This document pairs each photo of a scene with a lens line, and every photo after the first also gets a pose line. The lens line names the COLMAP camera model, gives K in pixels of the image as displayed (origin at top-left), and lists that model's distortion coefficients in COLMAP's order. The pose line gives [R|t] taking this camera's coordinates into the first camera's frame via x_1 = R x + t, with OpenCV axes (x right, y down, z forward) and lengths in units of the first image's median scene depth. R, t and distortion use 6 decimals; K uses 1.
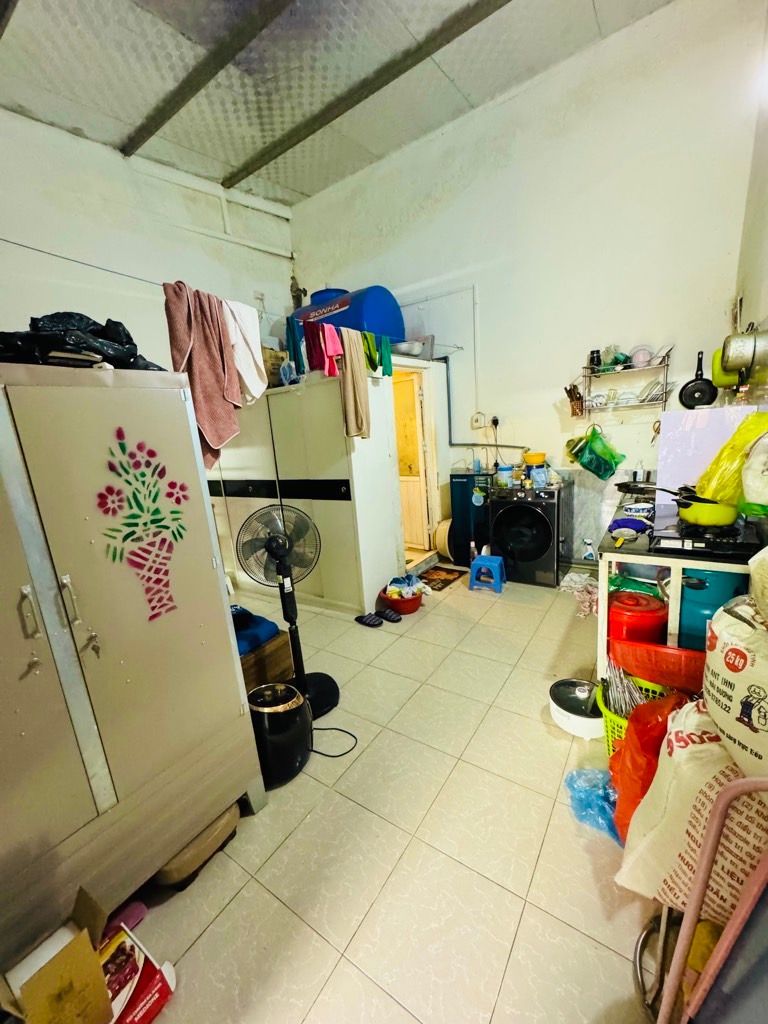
lens RADIAL K [[408.0, 0, 382.6], [0, 408.0, 515.8], [0, 0, 1]] dist [-0.002667, -0.000227]
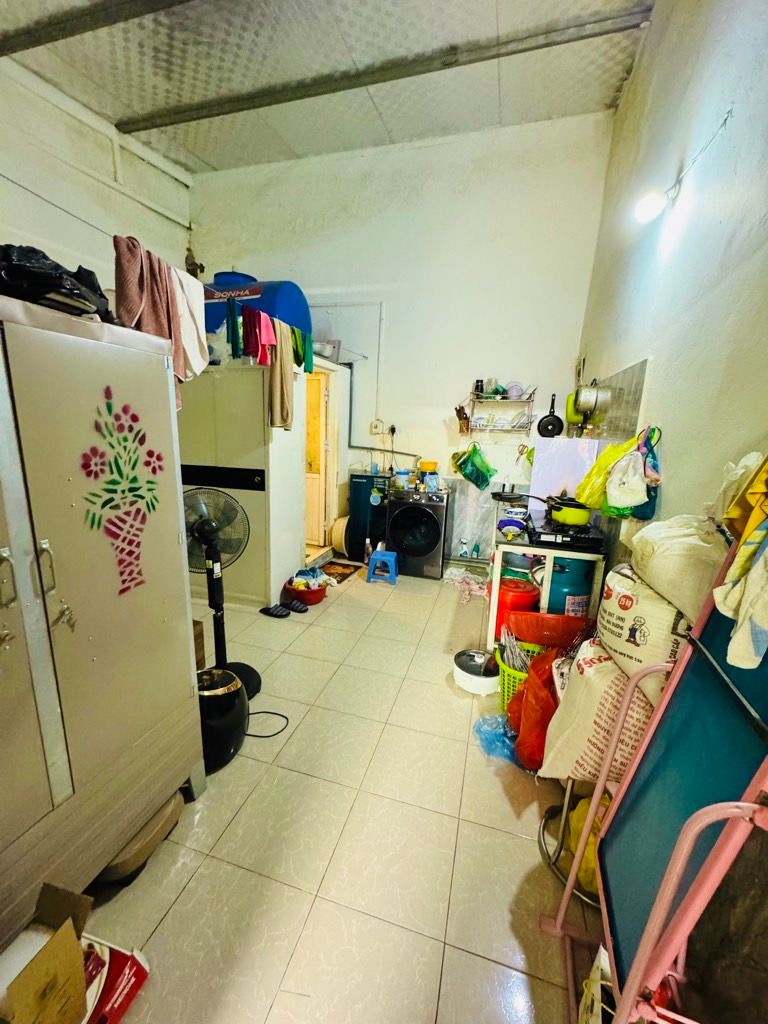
lens RADIAL K [[408.0, 0, 383.0], [0, 408.0, 516.3], [0, 0, 1]] dist [-0.002667, -0.000227]
pose [[0.943291, 0.049188, 0.328302, -0.215224], [-0.046859, 0.998789, -0.015006, 0.042246], [-0.328642, -0.001228, 0.944454, -0.059361]]
